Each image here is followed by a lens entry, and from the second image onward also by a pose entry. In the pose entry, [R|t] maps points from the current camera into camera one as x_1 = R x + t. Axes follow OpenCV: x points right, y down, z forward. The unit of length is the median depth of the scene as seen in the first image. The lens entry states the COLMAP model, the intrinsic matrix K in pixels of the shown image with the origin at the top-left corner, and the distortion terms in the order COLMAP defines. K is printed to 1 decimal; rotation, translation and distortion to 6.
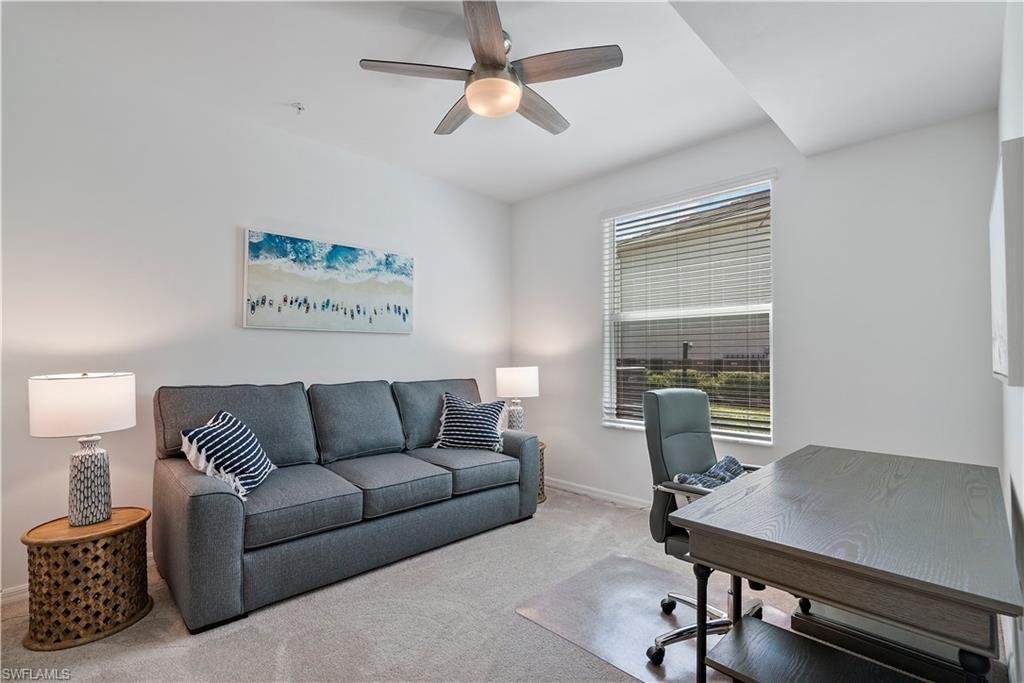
lens RADIAL K [[468.0, 0, 514.5], [0, 468.0, 345.5], [0, 0, 1]] dist [-0.004755, -0.000058]
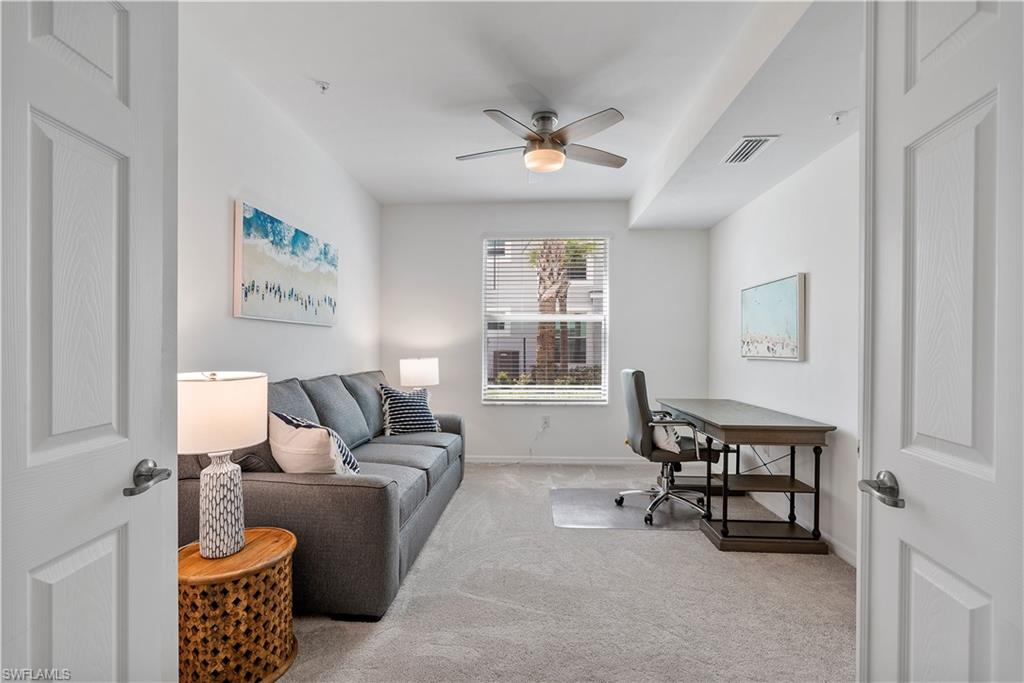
lens RADIAL K [[466.7, 0, 512.6], [0, 466.7, 346.6], [0, 0, 1]] dist [-0.000318, 0.001354]
pose [[0.739654, 0.002025, 0.672984, -0.731166], [-0.017335, 0.999721, 0.016044, -0.006020], [-0.672764, -0.023533, 0.739483, 0.030684]]
